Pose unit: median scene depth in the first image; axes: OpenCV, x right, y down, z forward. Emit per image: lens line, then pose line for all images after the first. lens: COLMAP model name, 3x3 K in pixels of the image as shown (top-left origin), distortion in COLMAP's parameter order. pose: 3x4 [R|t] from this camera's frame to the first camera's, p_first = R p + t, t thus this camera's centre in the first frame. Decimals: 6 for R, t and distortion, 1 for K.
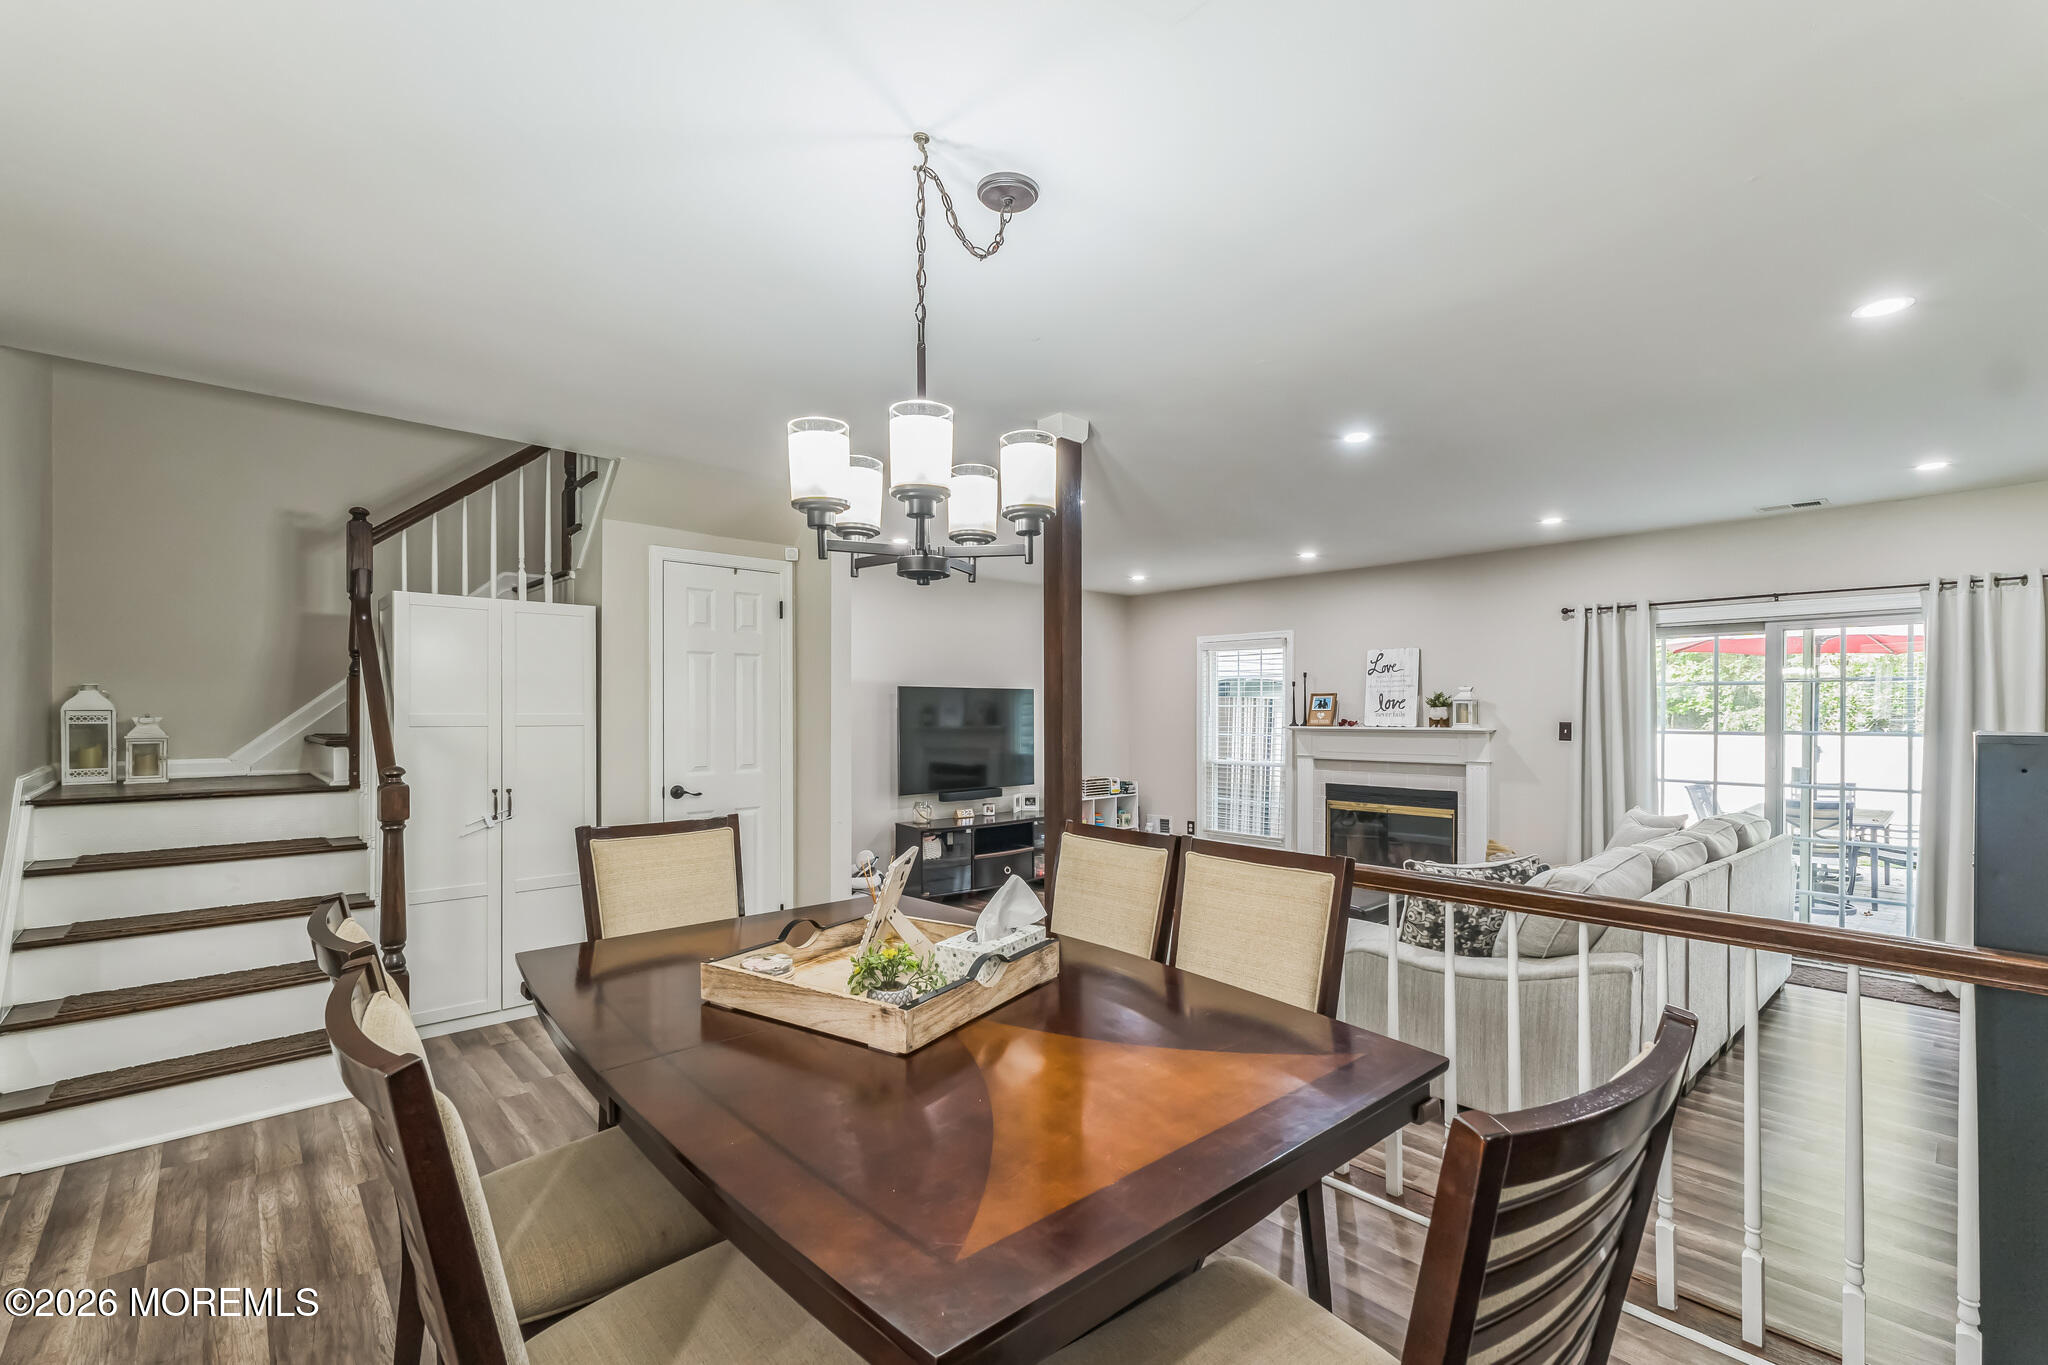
lens RADIAL K [[888.5, 0, 1025.6], [0, 888.5, 712.0], [0, 0, 1]] dist [0.004878, 0.001026]
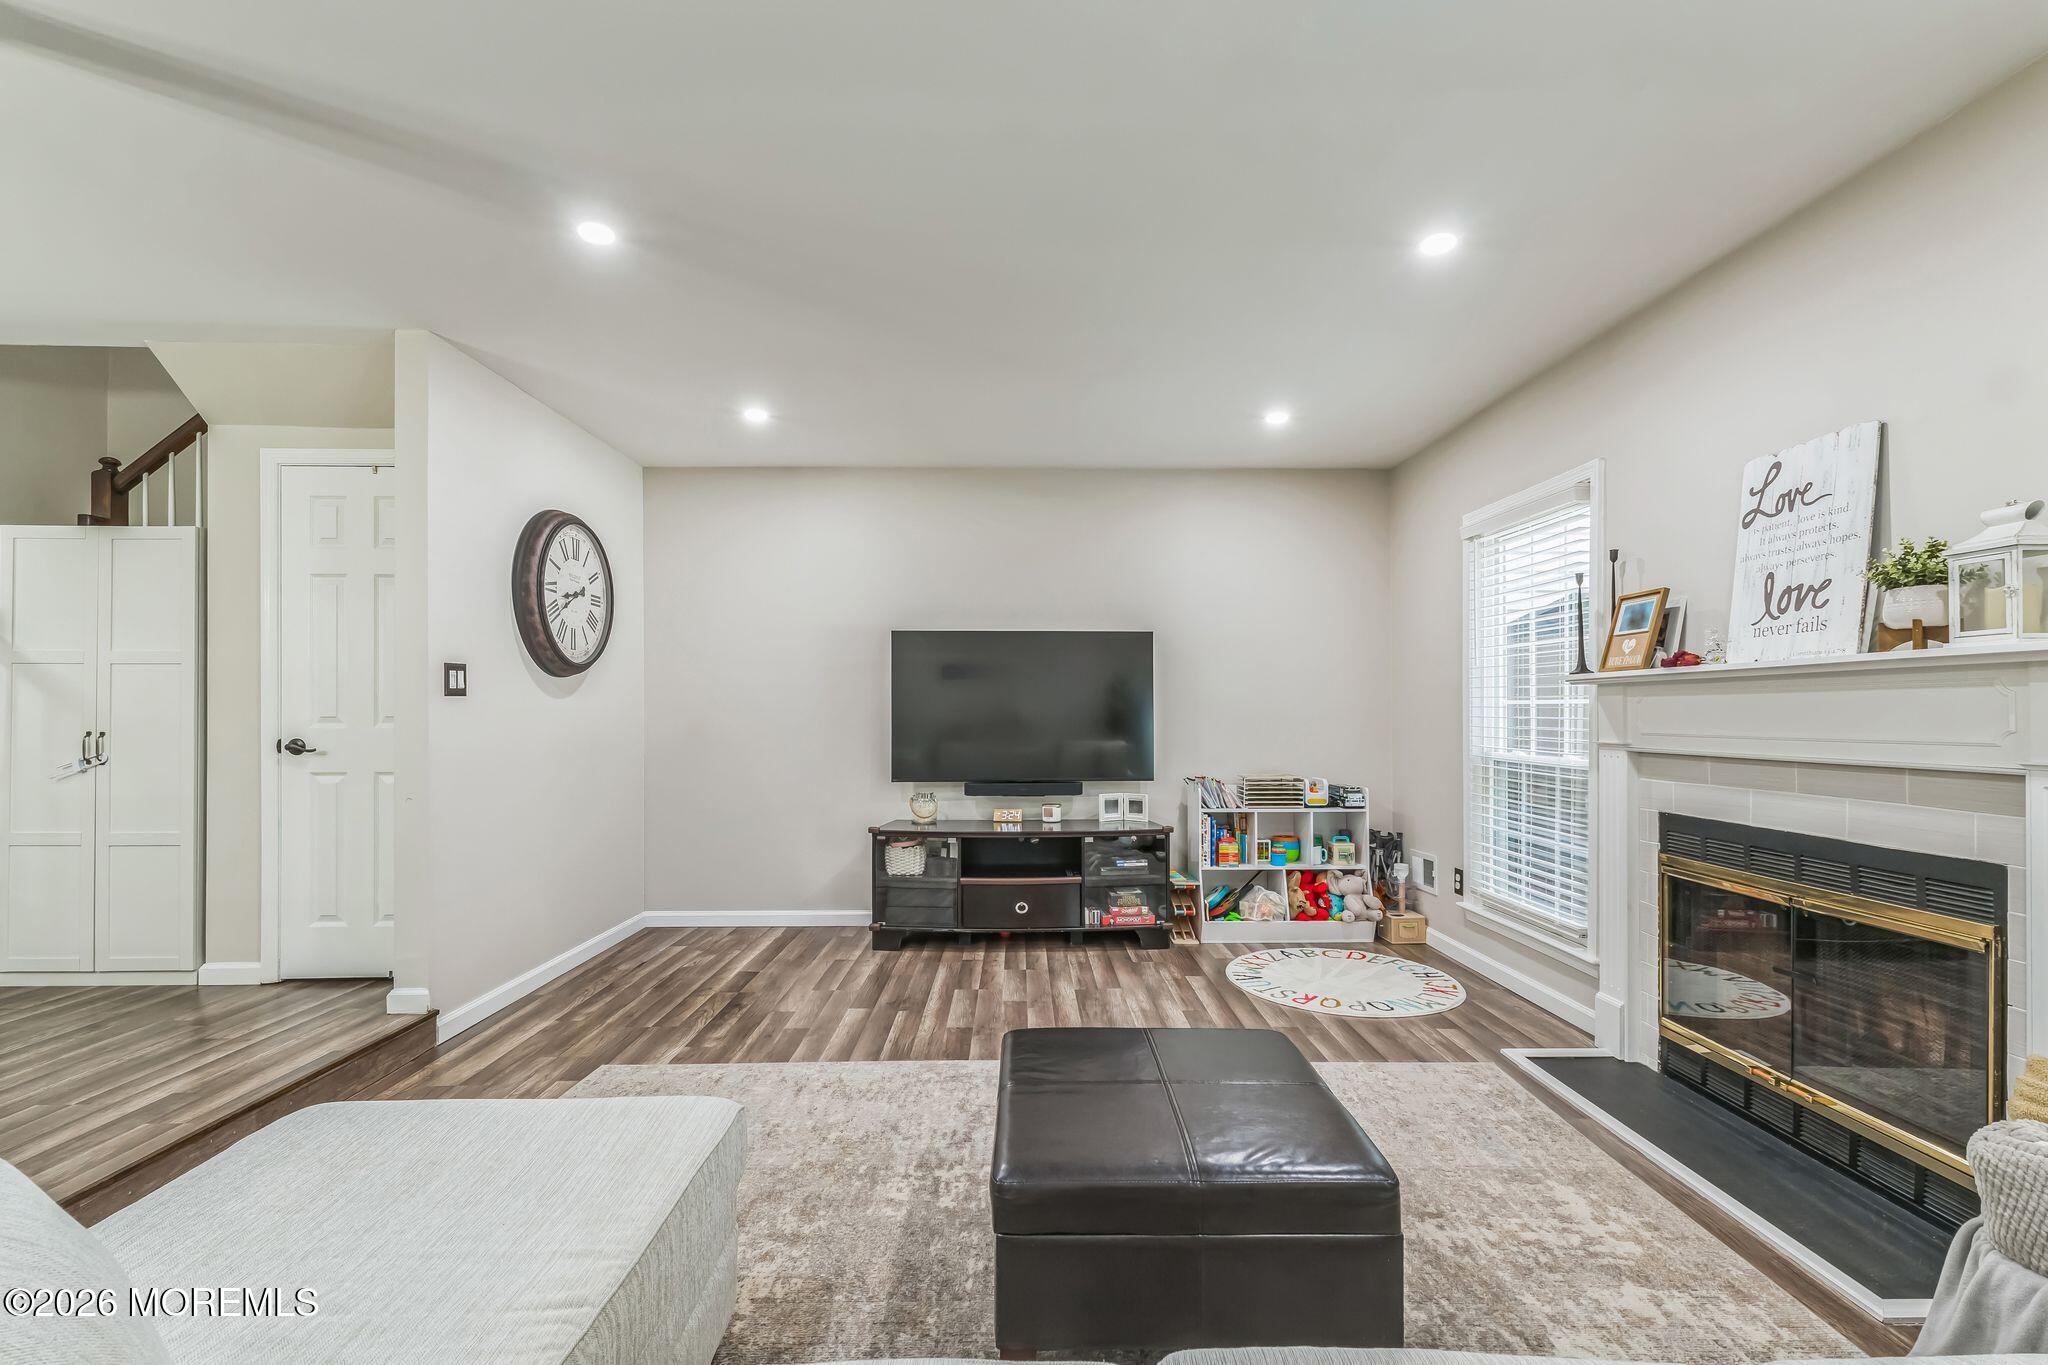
lens RADIAL K [[888.5, 0, 1027.0], [0, 888.5, 699.3], [0, 0, 1]] dist [0.004878, 0.001026]
pose [[0.746678, -0.008277, -0.665135, 0.412462], [-0.000801, 0.999911, -0.013342, 0.035923], [0.665186, 0.010494, 0.746604, 0.523985]]
